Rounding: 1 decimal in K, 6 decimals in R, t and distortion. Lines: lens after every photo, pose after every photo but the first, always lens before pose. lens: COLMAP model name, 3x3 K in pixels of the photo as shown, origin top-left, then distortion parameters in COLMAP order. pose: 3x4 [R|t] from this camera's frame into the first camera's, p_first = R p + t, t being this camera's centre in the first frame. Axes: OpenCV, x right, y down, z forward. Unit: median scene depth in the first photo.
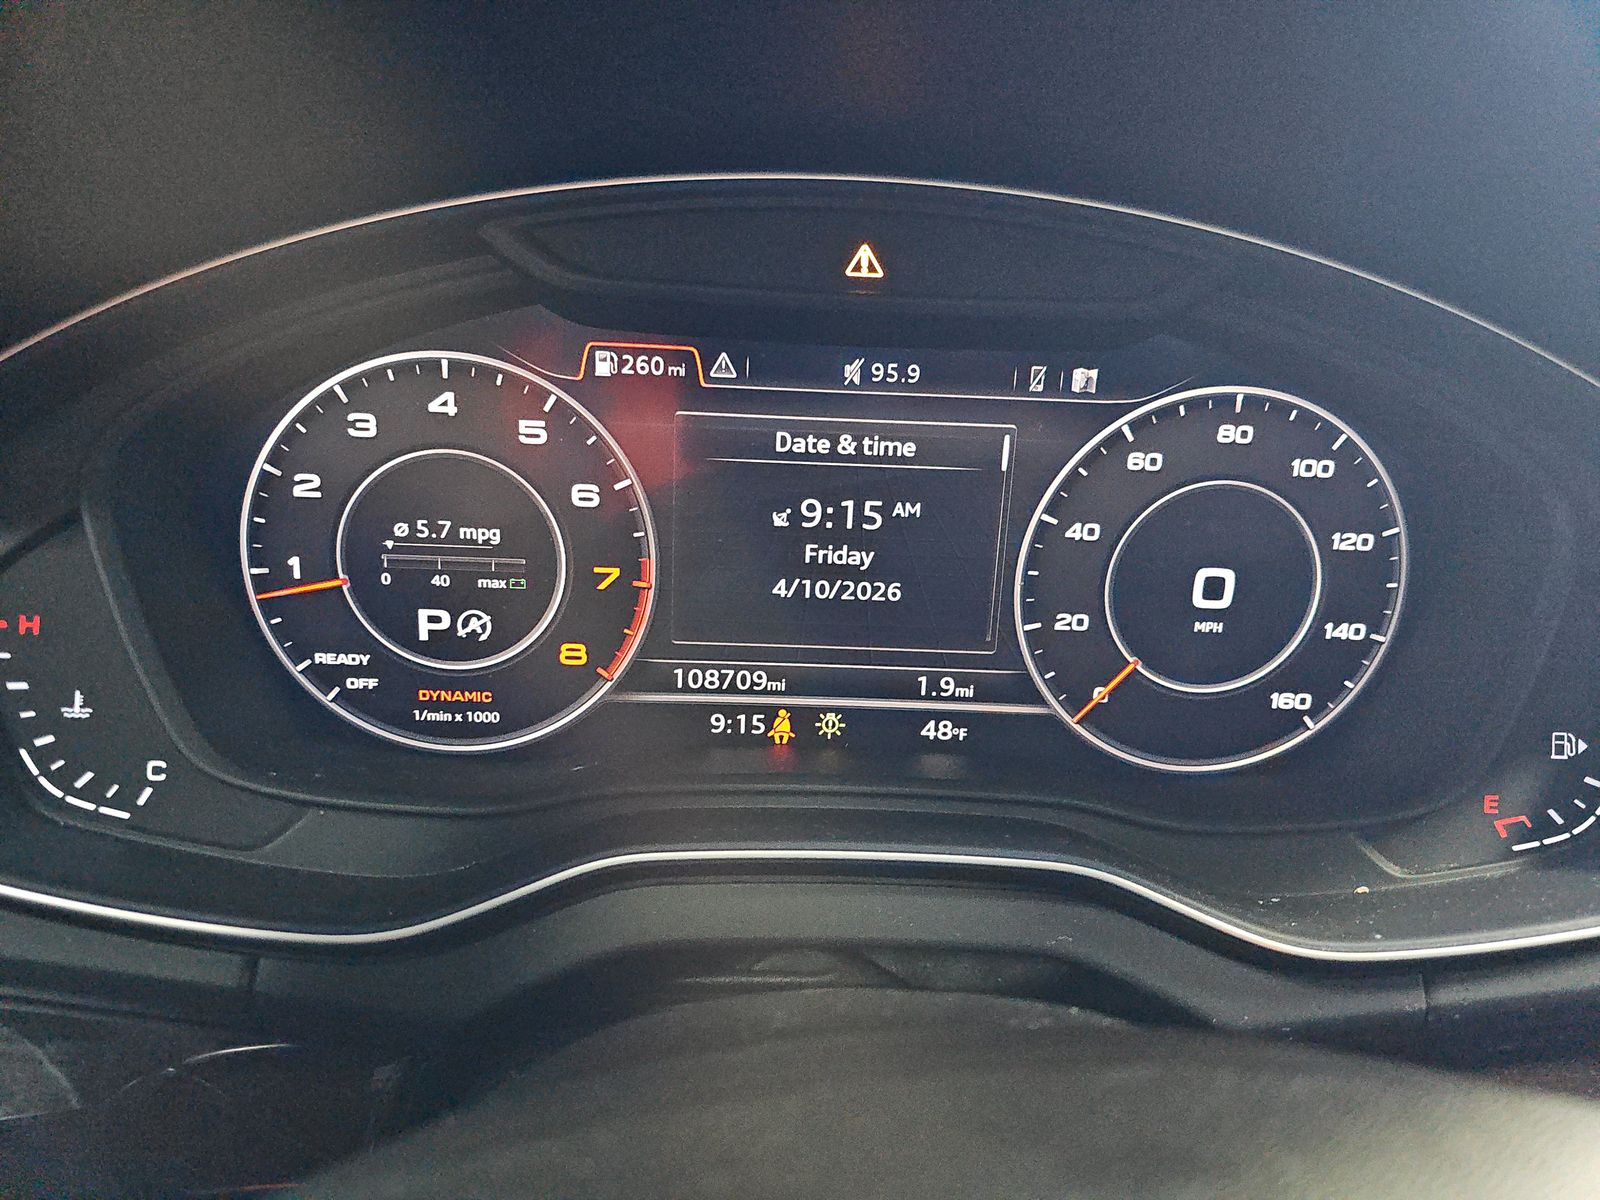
lens RADIAL K [[1060.2, 0, 800.0], [0, 1060.2, 600.0], [0, 0, 1]] dist [0.047268, -0.051016]
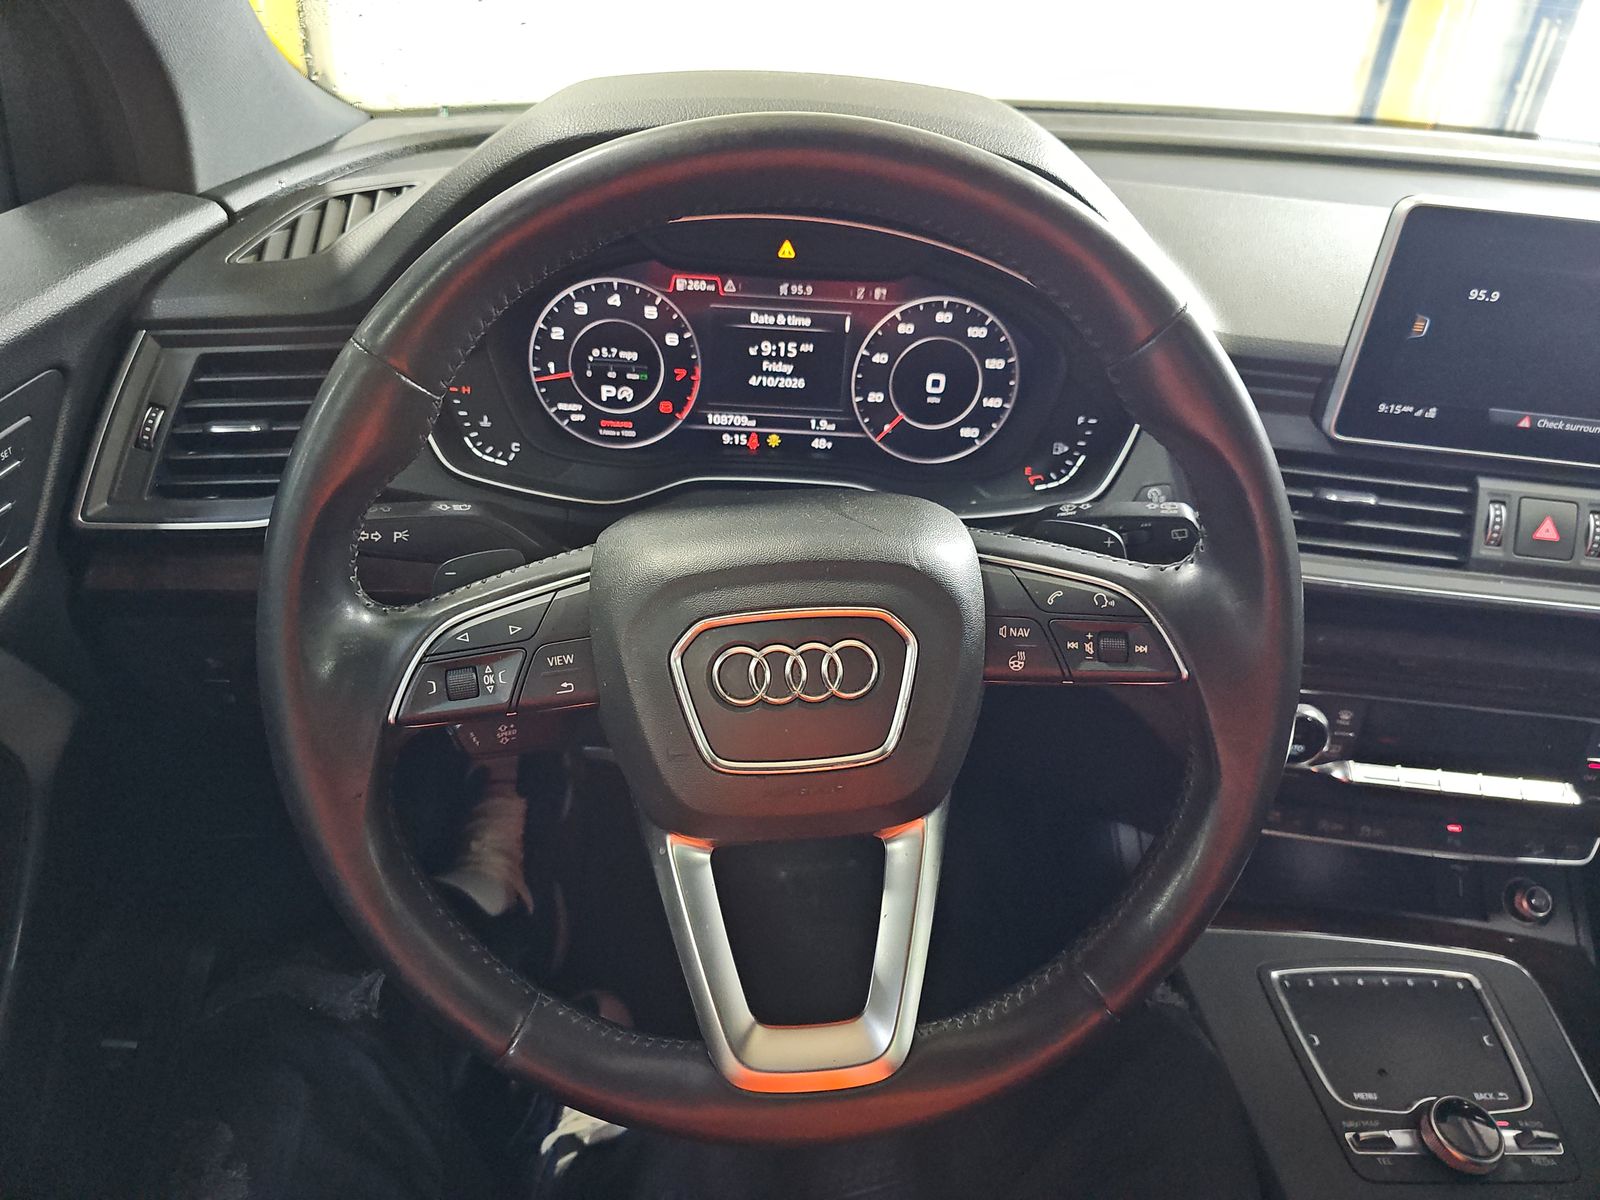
lens RADIAL K [[1098.5, 0, 800.0], [0, 1098.5, 600.0], [0, 0, 1]] dist [0.079670, -0.060090]
pose [[0.999710, 0.012561, 0.020565, 0.042604], [-0.016276, 0.981288, 0.191857, -0.004324], [-0.017770, -0.192136, 0.981207, -1.539738]]
